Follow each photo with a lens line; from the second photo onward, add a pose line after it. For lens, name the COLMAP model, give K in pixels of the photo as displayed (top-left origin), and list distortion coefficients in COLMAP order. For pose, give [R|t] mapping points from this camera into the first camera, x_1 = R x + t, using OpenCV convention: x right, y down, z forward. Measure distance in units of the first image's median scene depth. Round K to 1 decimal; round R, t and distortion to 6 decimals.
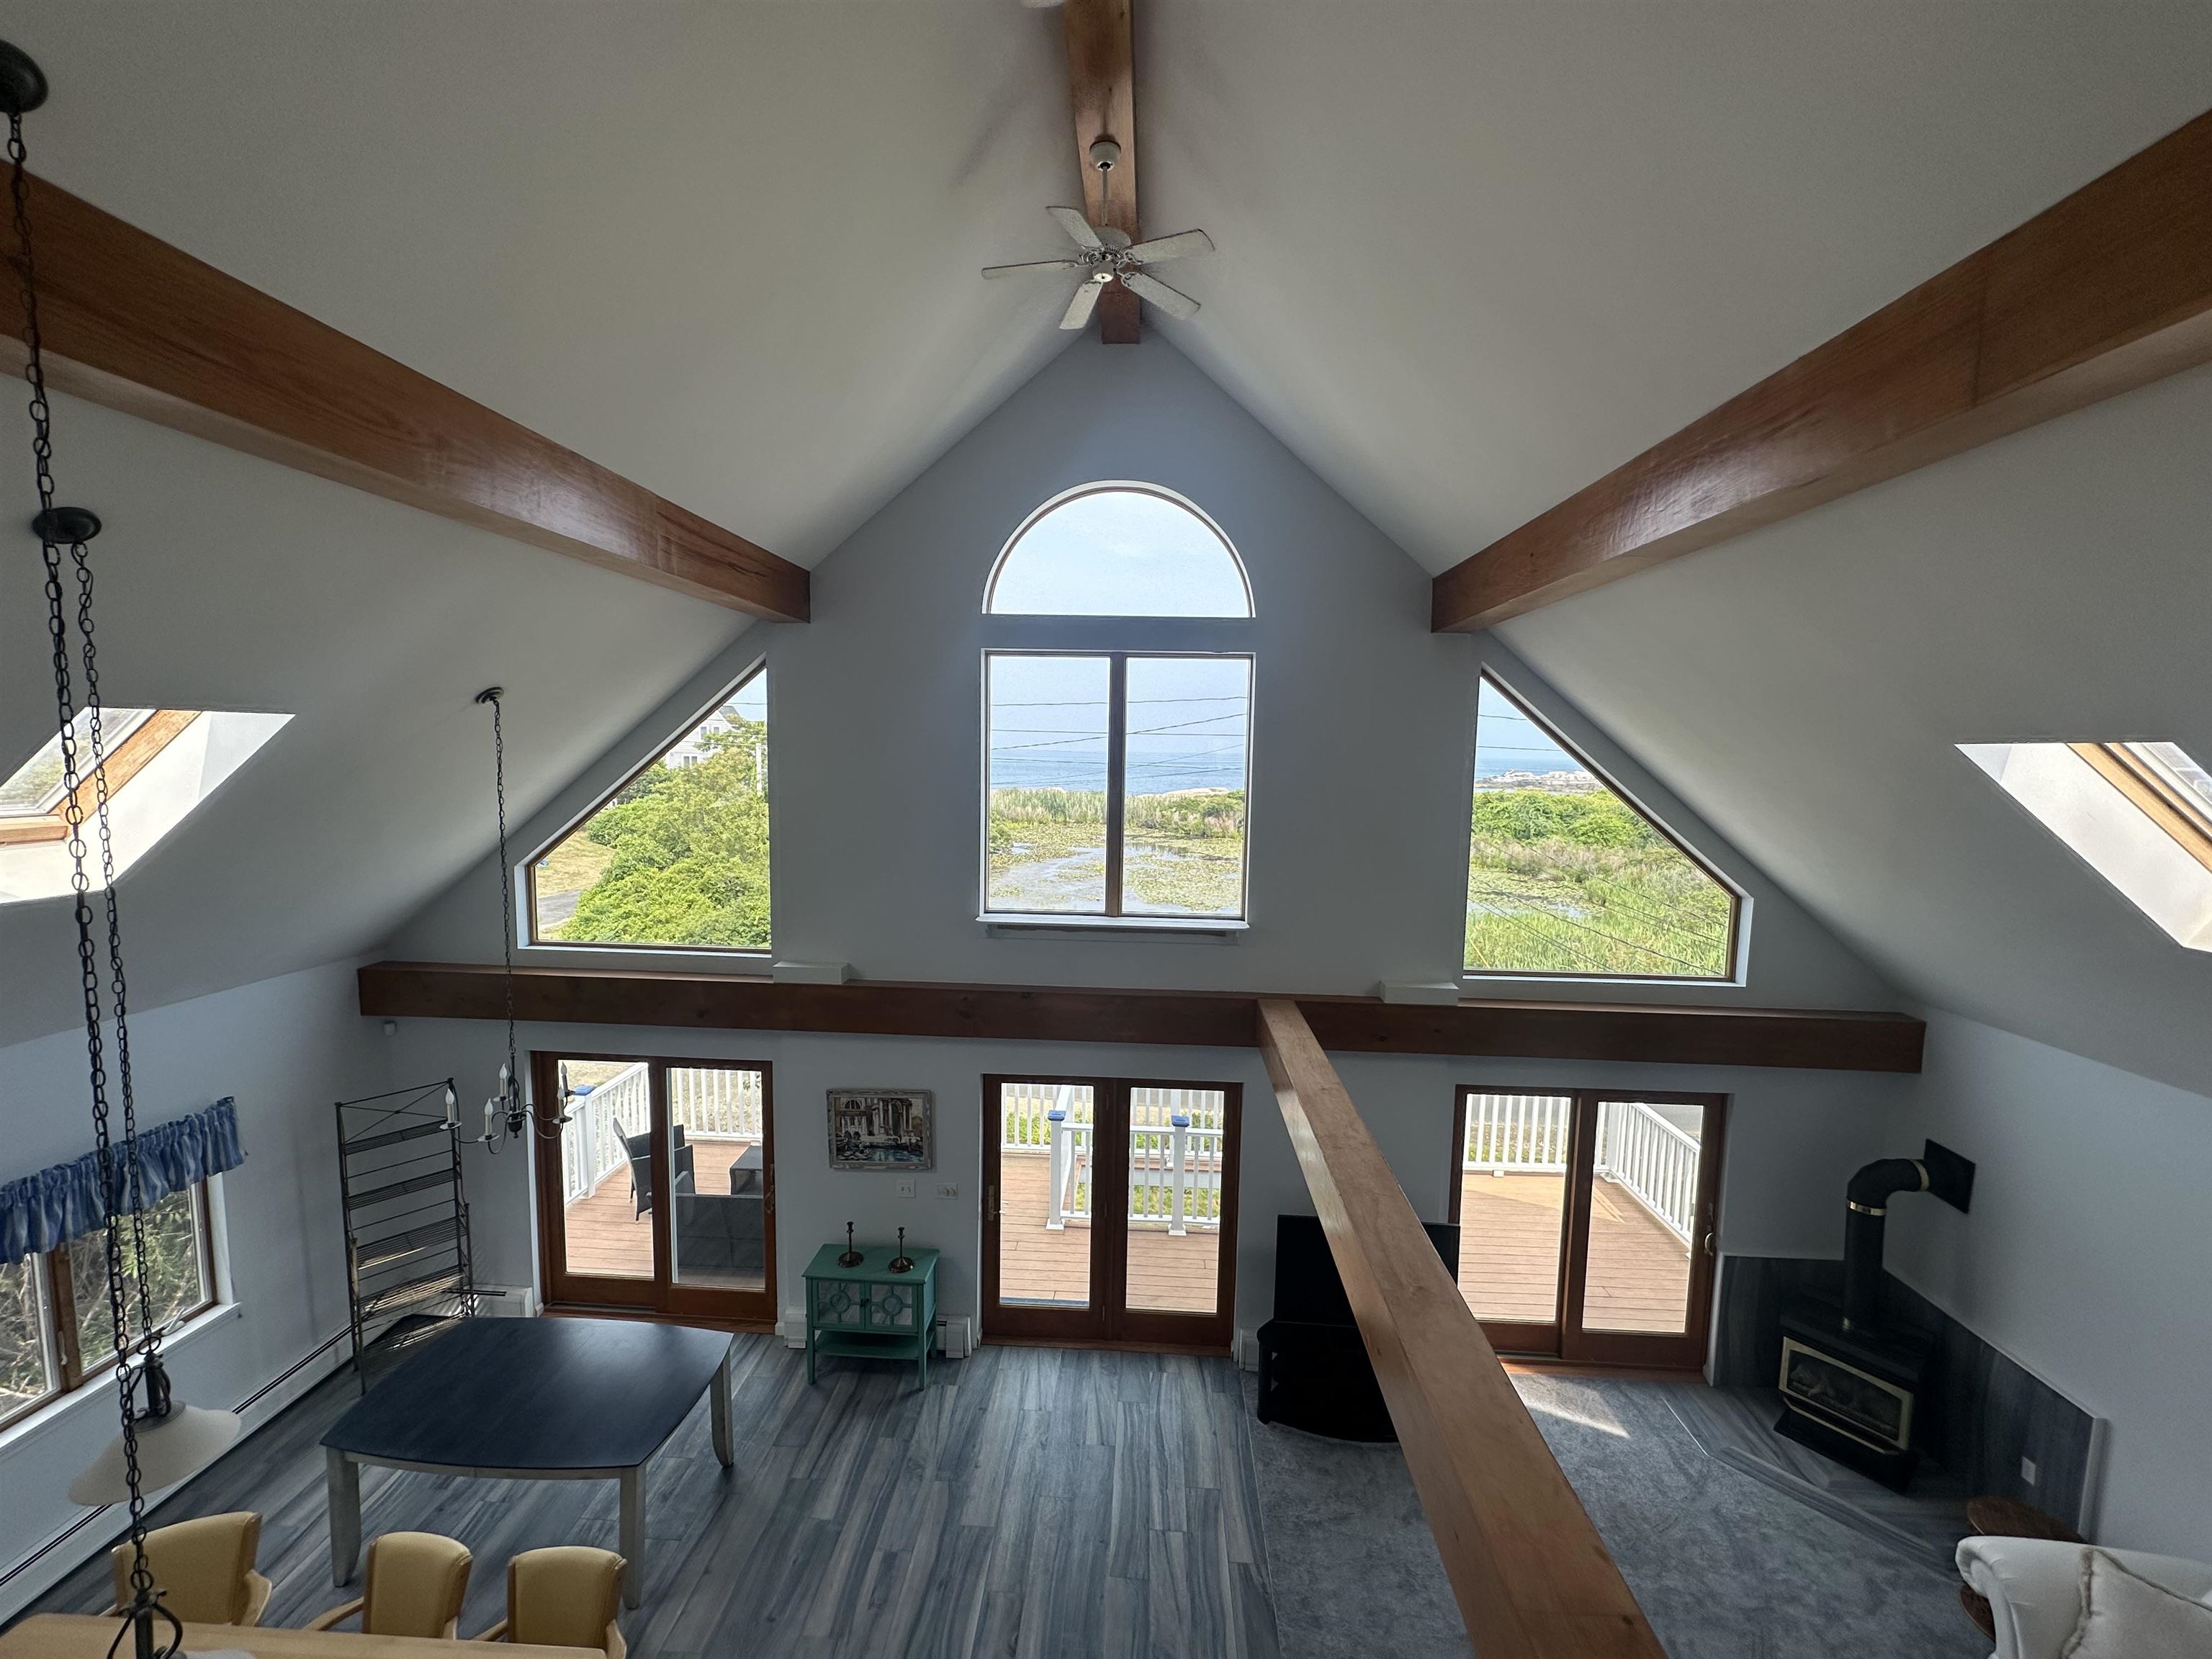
lens RADIAL K [[884.9, 0, 1102.8], [0, 884.9, 834.2], [0, 0, 1]] dist [-0.002233, 0.000782]
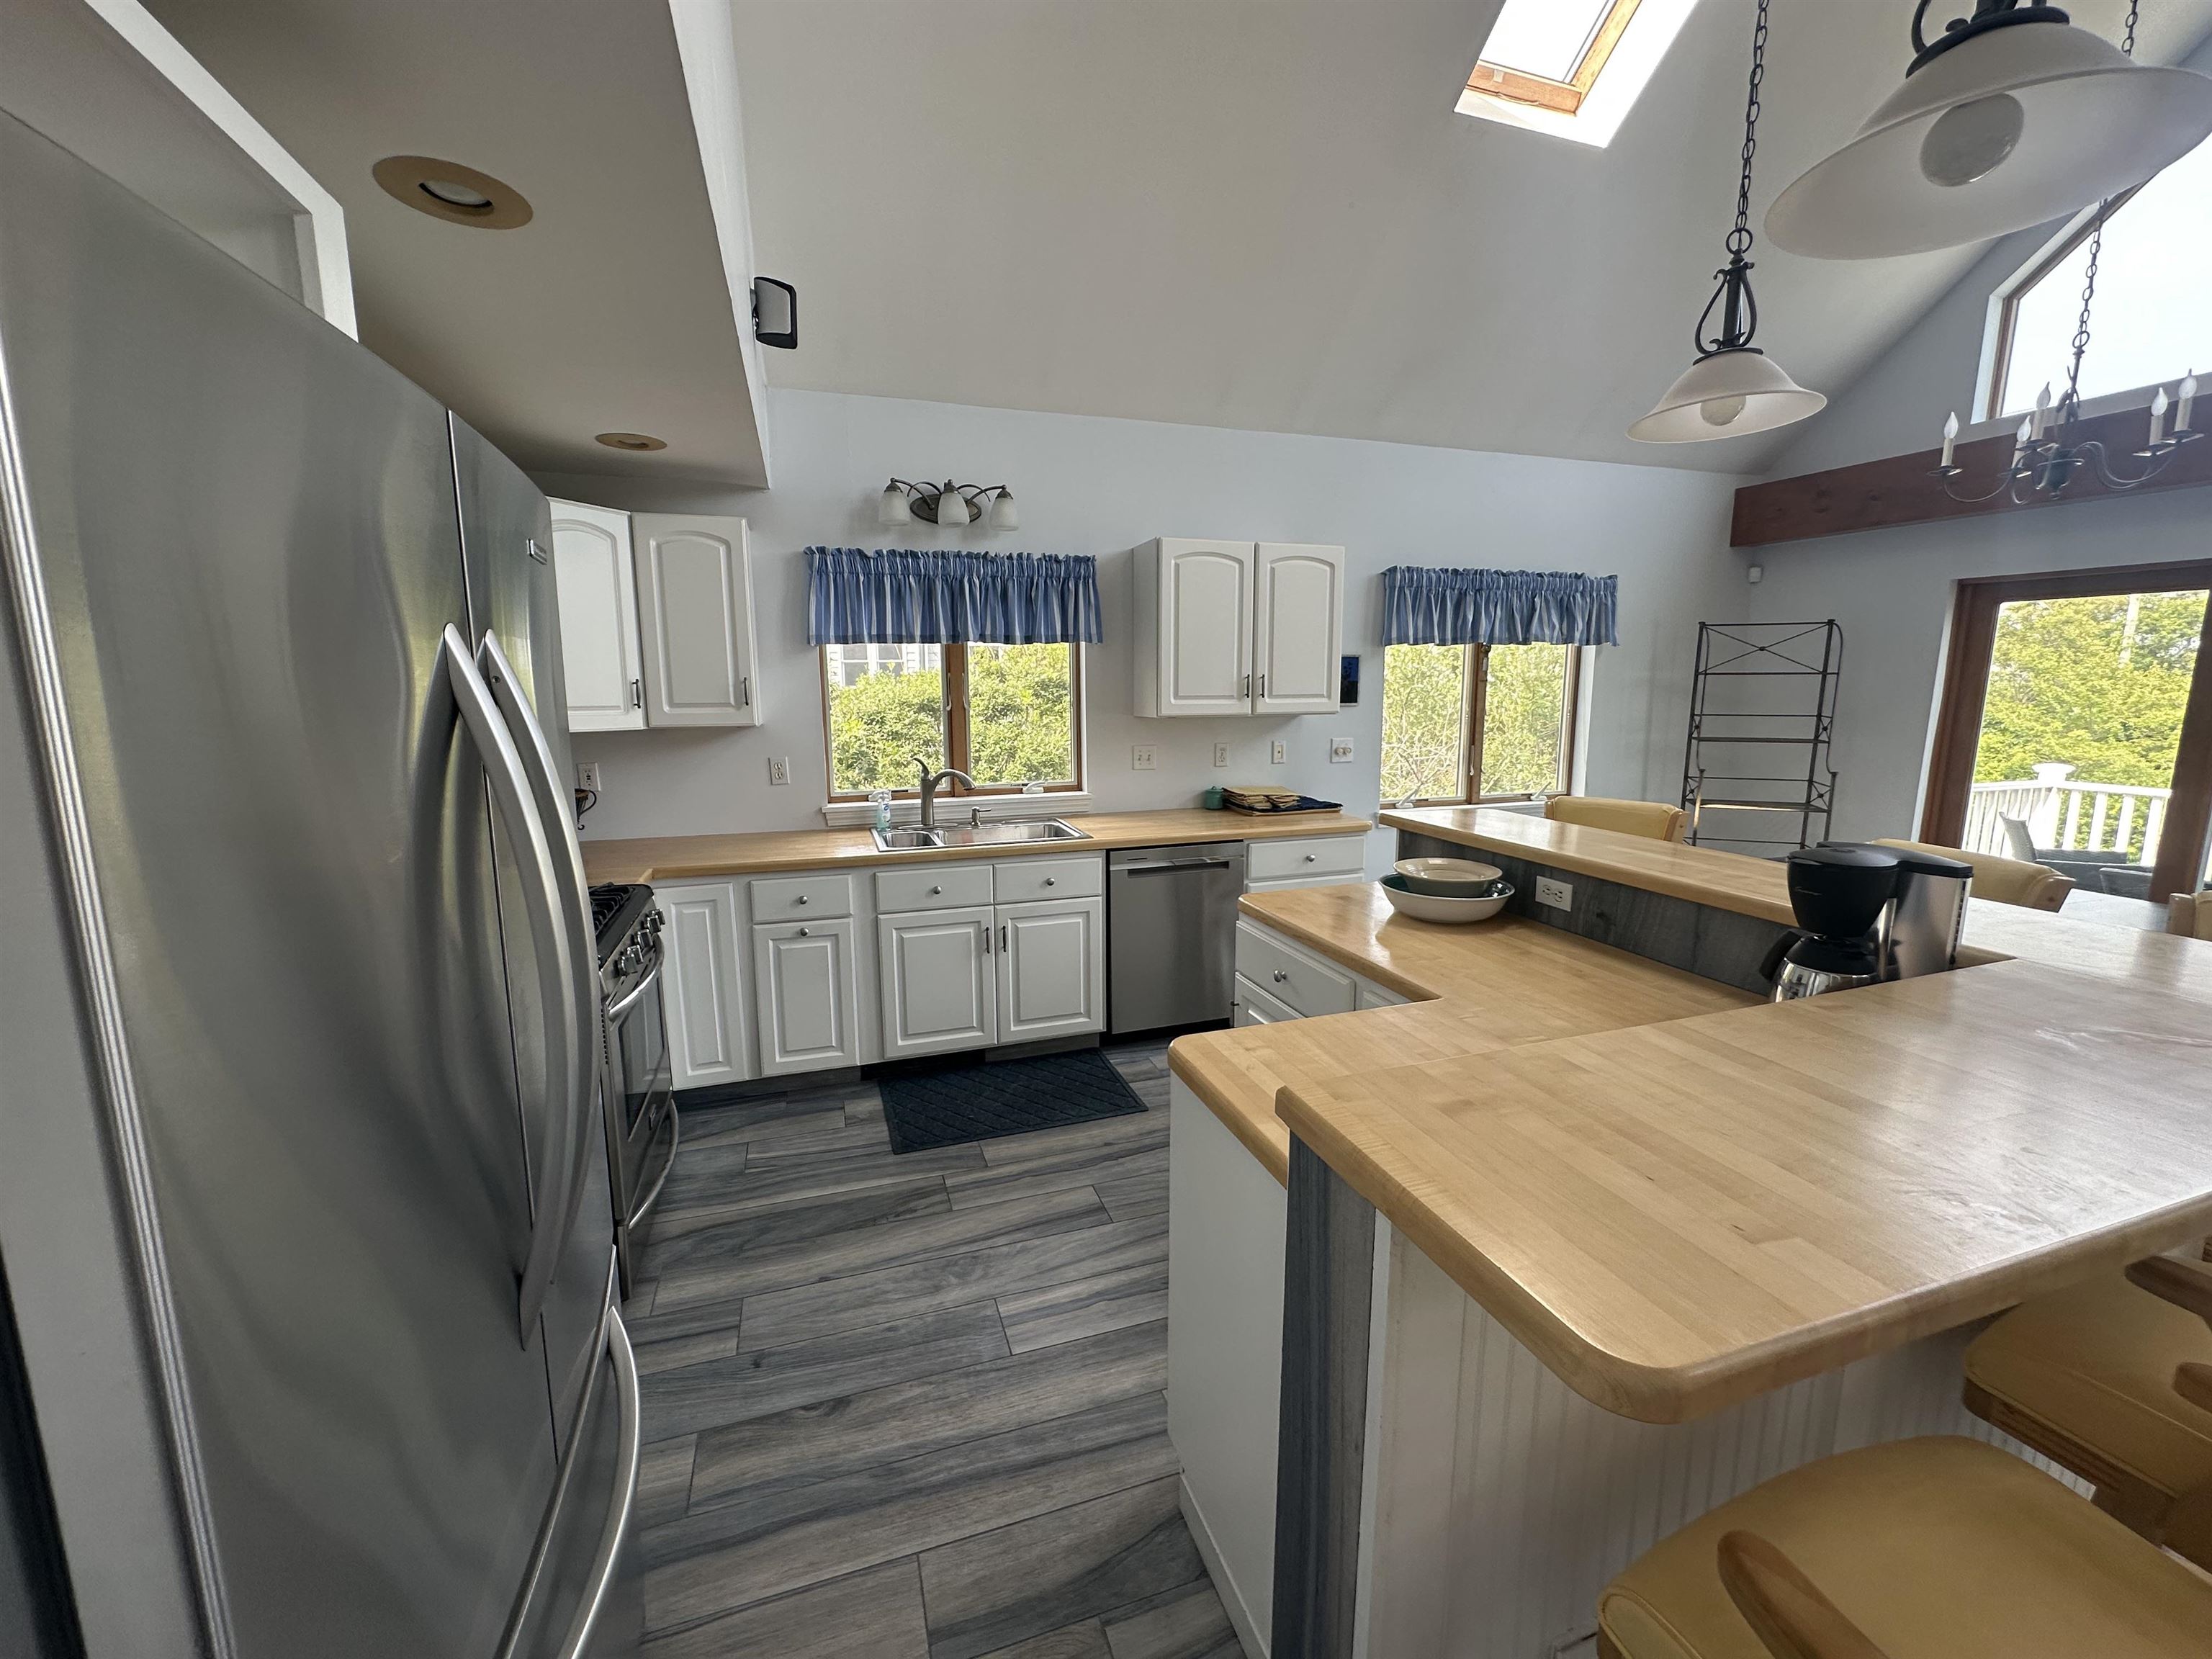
lens RADIAL K [[884.9, 0, 1101.9], [0, 884.9, 831.1], [0, 0, 1]] dist [-0.002233, 0.000782]
pose [[0.371101, 0.134320, -0.918826, -0.281460], [-0.079379, 0.990450, 0.112731, 0.511094], [0.925194, 0.031101, 0.378219, 0.137380]]
